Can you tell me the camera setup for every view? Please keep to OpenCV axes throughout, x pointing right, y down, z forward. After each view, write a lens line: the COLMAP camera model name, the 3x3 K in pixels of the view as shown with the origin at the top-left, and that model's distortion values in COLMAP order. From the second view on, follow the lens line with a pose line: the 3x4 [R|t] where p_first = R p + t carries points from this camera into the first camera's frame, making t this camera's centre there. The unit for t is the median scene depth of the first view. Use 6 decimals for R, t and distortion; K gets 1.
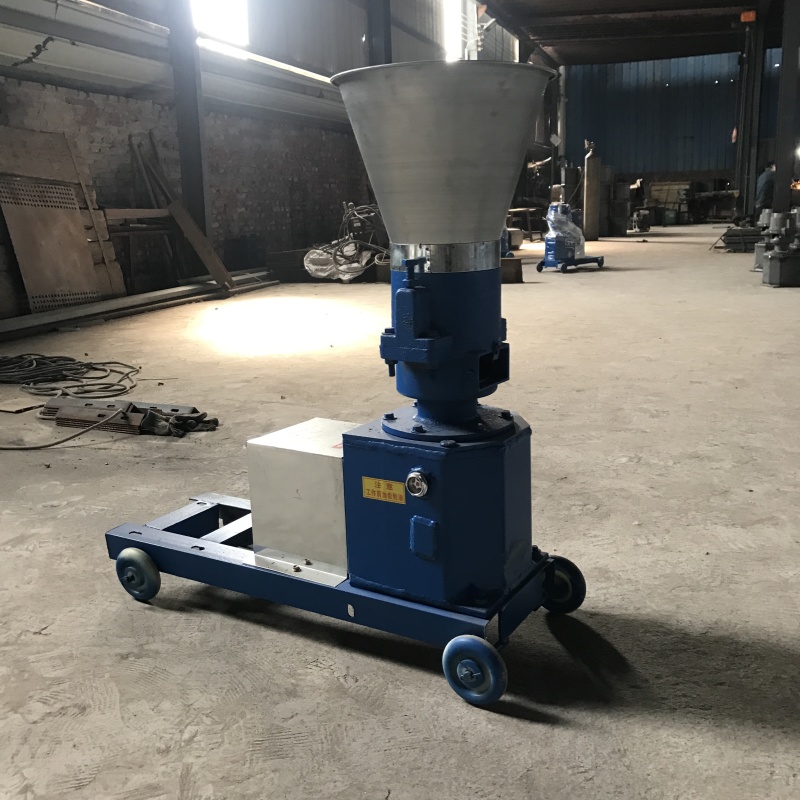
lens RADIAL K [[894.0, 0, 404.7], [0, 894.0, 387.6], [0, 0, 1]] dist [0.005755, -0.007221]
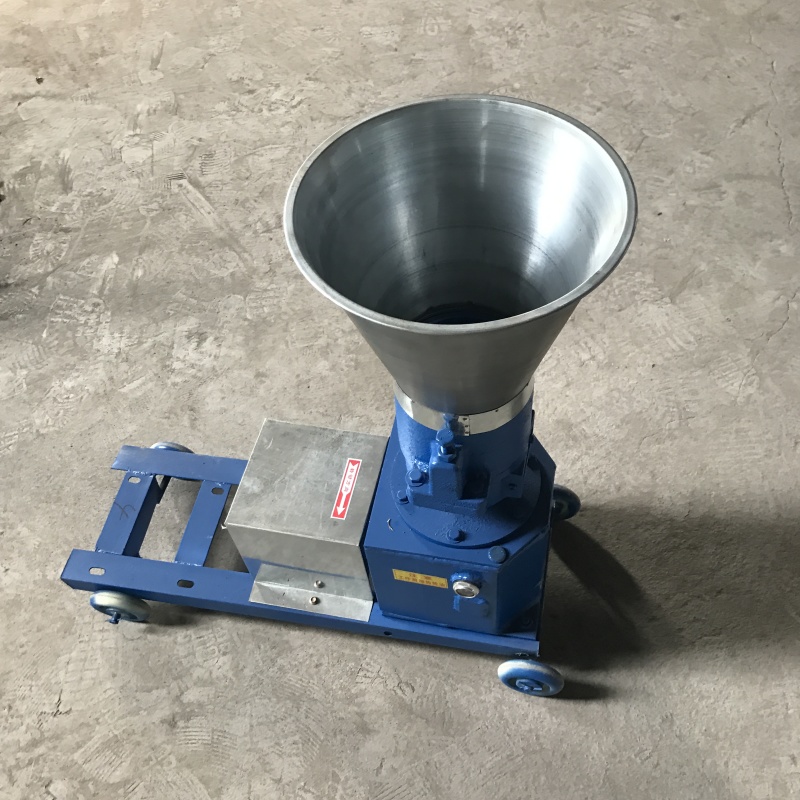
lens RADIAL K [[895.4, 0, 413.2], [0, 895.4, 401.4], [0, 0, 1]] dist [0.040265, -0.081524]
pose [[0.936178, -0.306116, 0.172812, -0.125434], [0.117033, 0.734977, 0.667917, -0.601548], [-0.331473, -0.605064, 0.723895, 0.403231]]
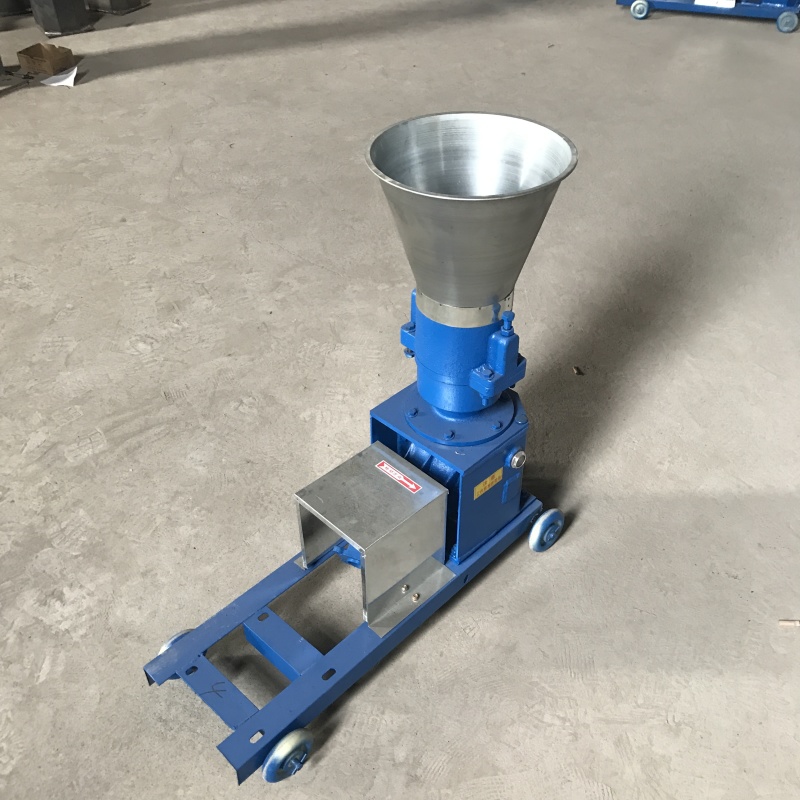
lens RADIAL K [[881.9, 0, 424.0], [0, 881.9, 399.9], [0, 0, 1]] dist [0.143291, -0.426838]
pose [[0.205873, -0.594259, 0.777478, -0.856026], [0.192046, 0.803583, 0.563359, -0.633442], [-0.959549, 0.033332, 0.279561, 0.686292]]
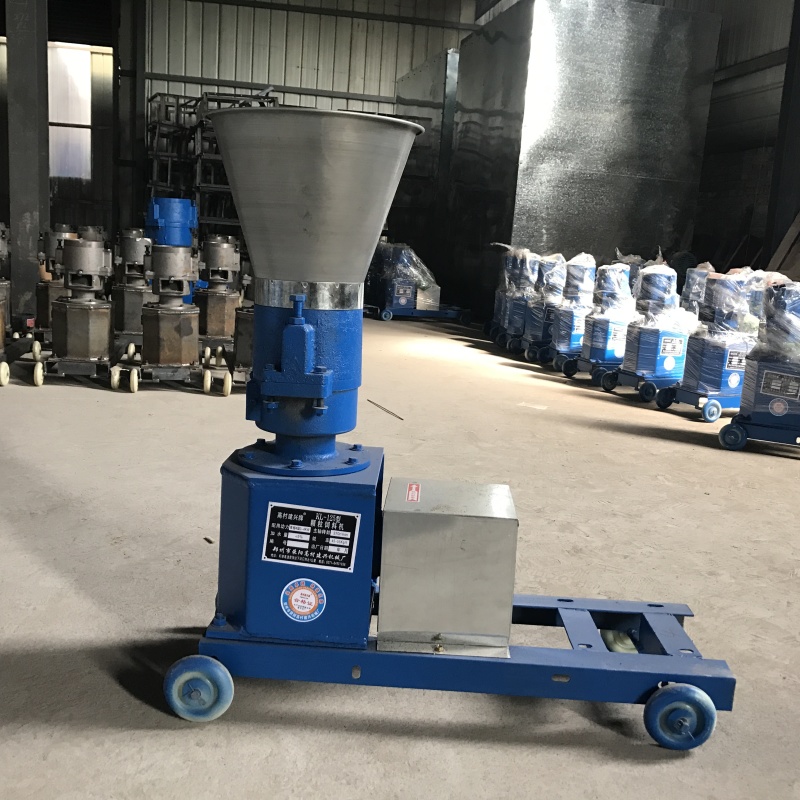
lens RADIAL K [[853.3, 0, 395.1], [0, 853.3, 417.7], [0, 0, 1]] dist [0.007923, -0.053258]
pose [[-0.871739, 0.080023, -0.483391, 0.400590], [-0.126960, 0.915985, 0.380594, -0.367353], [0.473236, 0.393150, -0.788341, 1.723032]]
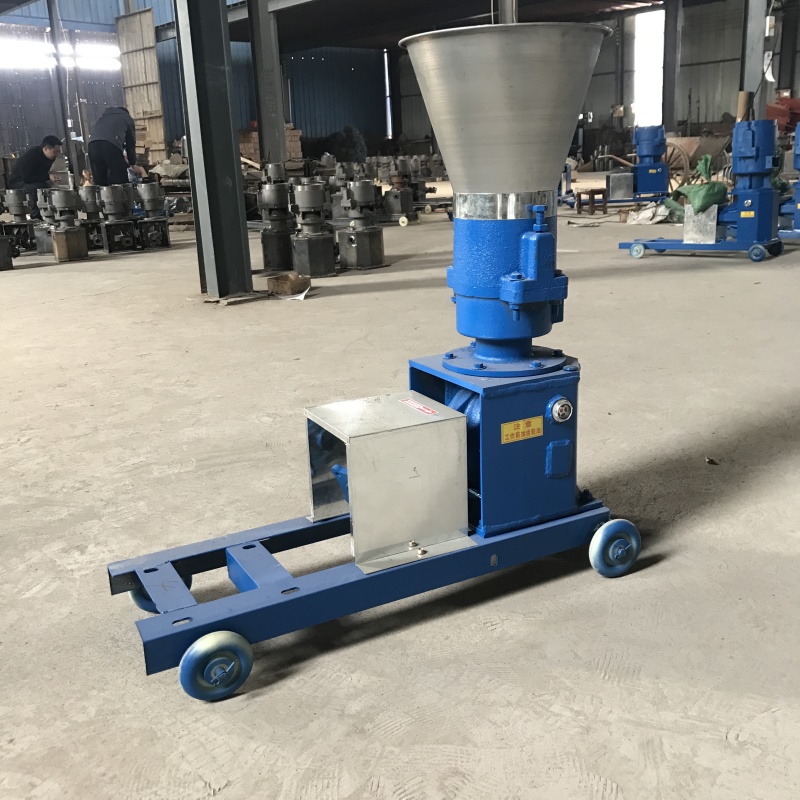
lens RADIAL K [[894.0, 0, 404.7], [0, 894.0, 387.6], [0, 0, 1]] dist [0.005755, -0.007221]
pose [[0.502750, -0.213471, 0.837659, -0.896050], [0.202560, 0.971141, 0.125914, -0.087373], [-0.840364, 0.106373, 0.531482, 0.510959]]
